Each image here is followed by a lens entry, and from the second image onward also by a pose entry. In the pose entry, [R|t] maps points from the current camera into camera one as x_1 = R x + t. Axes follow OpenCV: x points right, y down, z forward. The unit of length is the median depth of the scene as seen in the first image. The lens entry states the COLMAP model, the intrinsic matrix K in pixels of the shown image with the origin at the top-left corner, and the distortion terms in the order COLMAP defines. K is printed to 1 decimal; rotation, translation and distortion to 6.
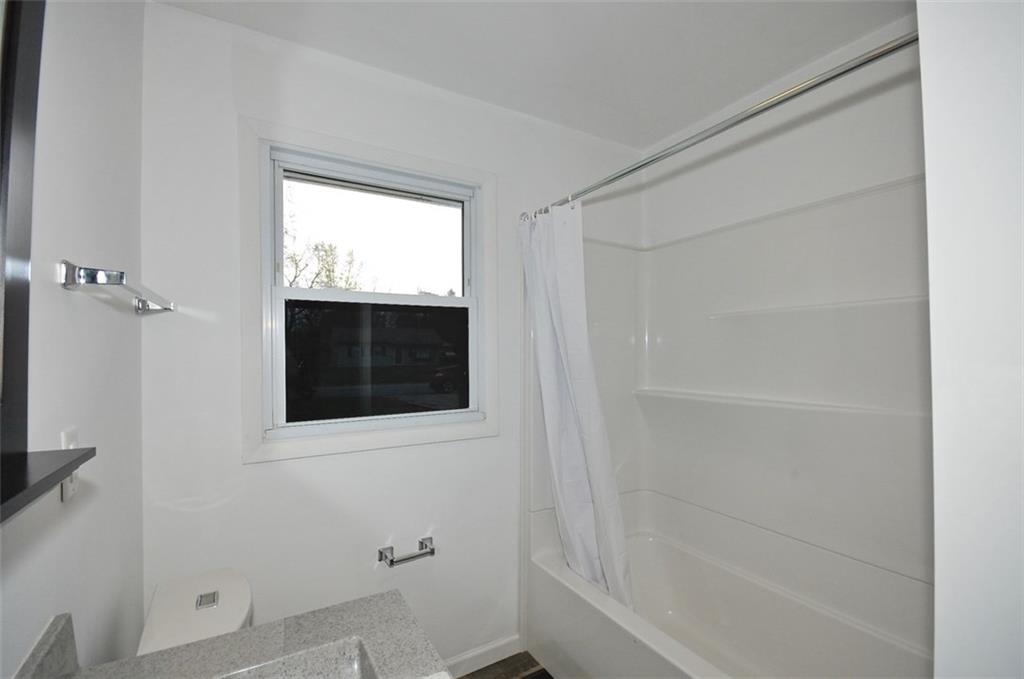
lens RADIAL K [[452.8, 0, 508.8], [0, 452.8, 348.1], [0, 0, 1]] dist [-0.003013, -0.000020]
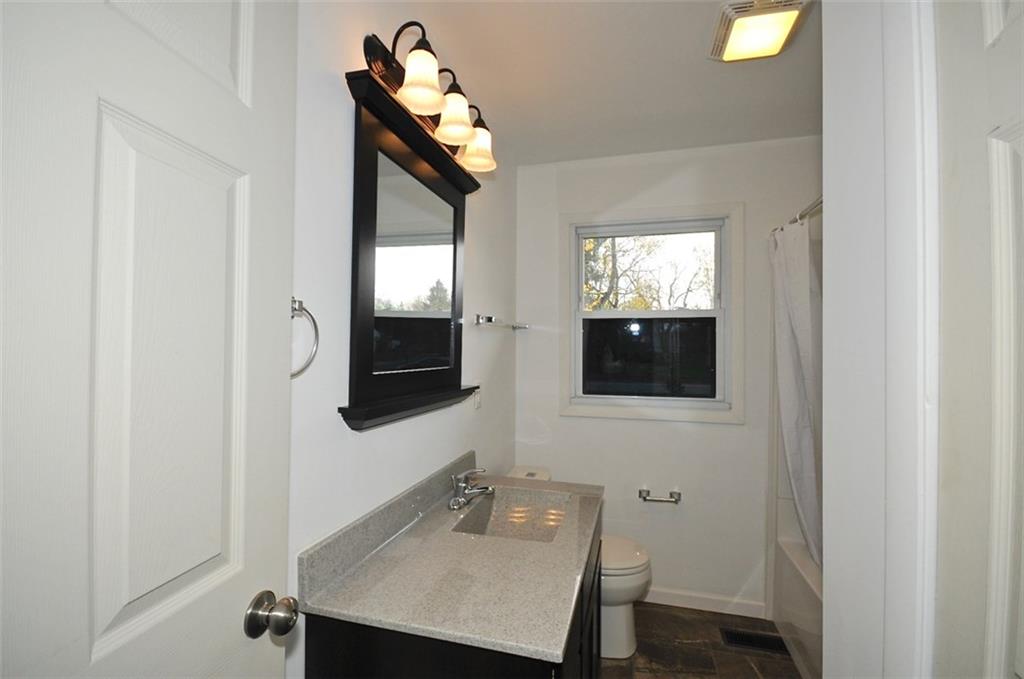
lens RADIAL K [[452.8, 0, 514.9], [0, 452.8, 342.0], [0, 0, 1]] dist [-0.003013, -0.000020]
pose [[0.701017, 0.001579, -0.713143, 0.414832], [-0.007763, 0.999955, -0.005417, -0.010398], [0.713102, 0.009333, 0.700998, -0.263433]]
